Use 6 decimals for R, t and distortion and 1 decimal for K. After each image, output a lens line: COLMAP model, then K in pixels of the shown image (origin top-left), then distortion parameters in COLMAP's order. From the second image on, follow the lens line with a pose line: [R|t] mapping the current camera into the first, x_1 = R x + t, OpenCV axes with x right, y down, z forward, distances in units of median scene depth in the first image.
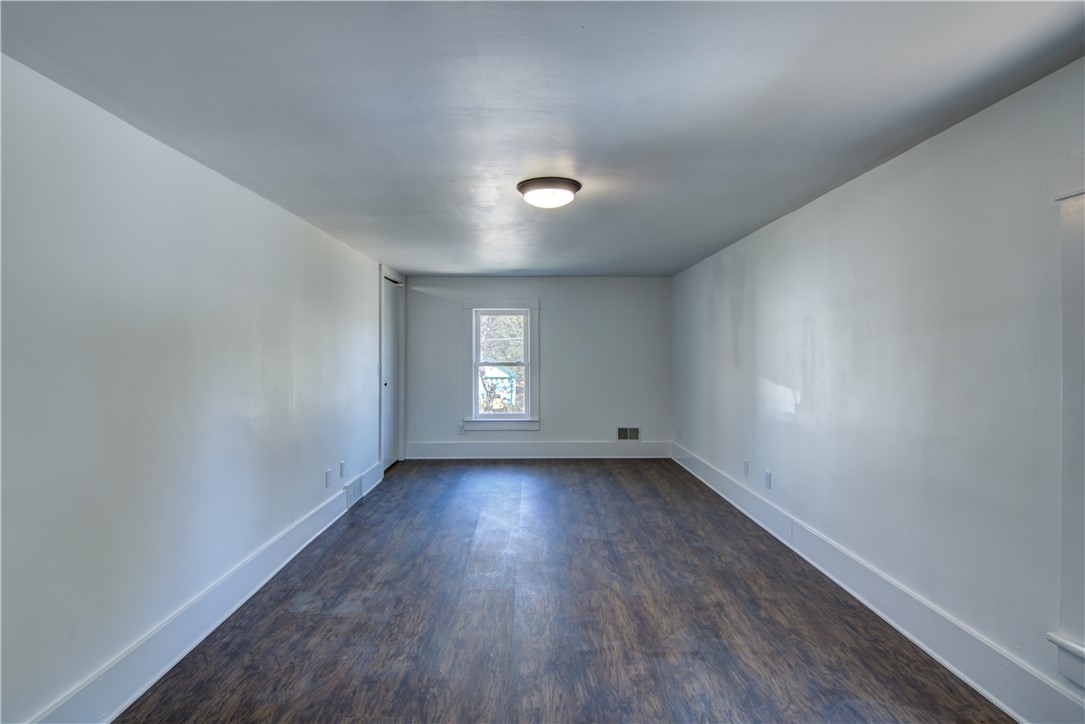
lens RADIAL K [[585.1, 0, 543.3], [0, 585.1, 364.9], [0, 0, 1]] dist [0.003711, -0.004522]
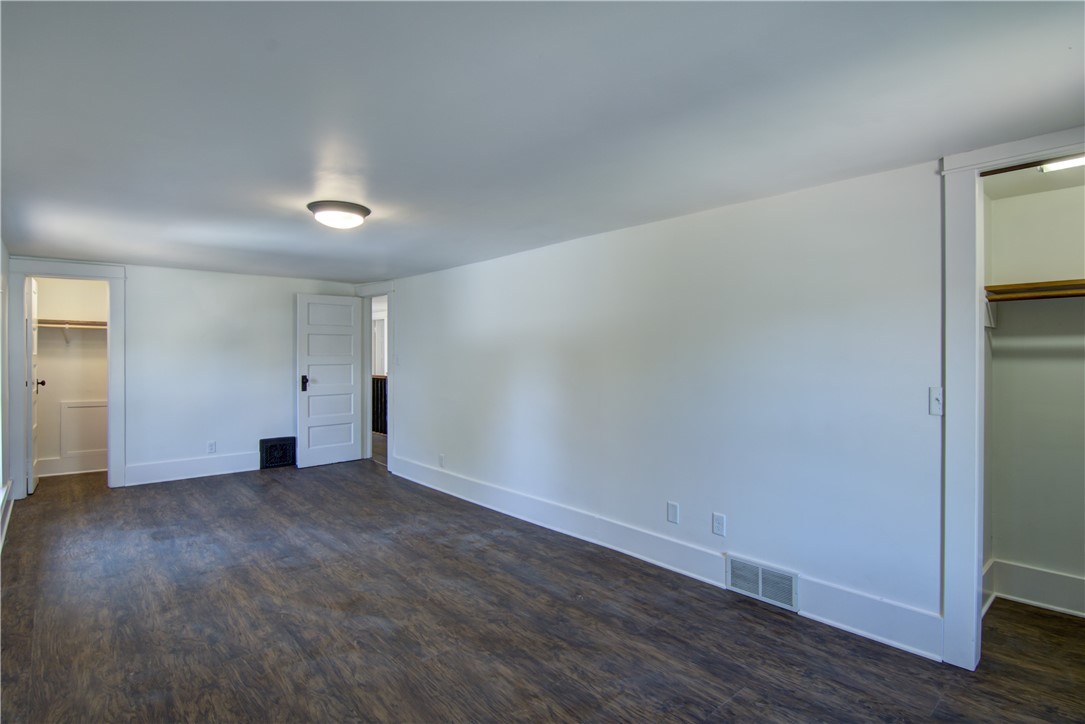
lens RADIAL K [[585.1, 0, 537.2], [0, 585.1, 352.2], [0, 0, 1]] dist [0.003711, -0.004522]
pose [[-0.788103, 0.008216, -0.615489, 0.384522], [-0.006755, 0.999735, 0.021995, -0.064302], [0.615506, 0.021492, -0.787839, 2.045014]]
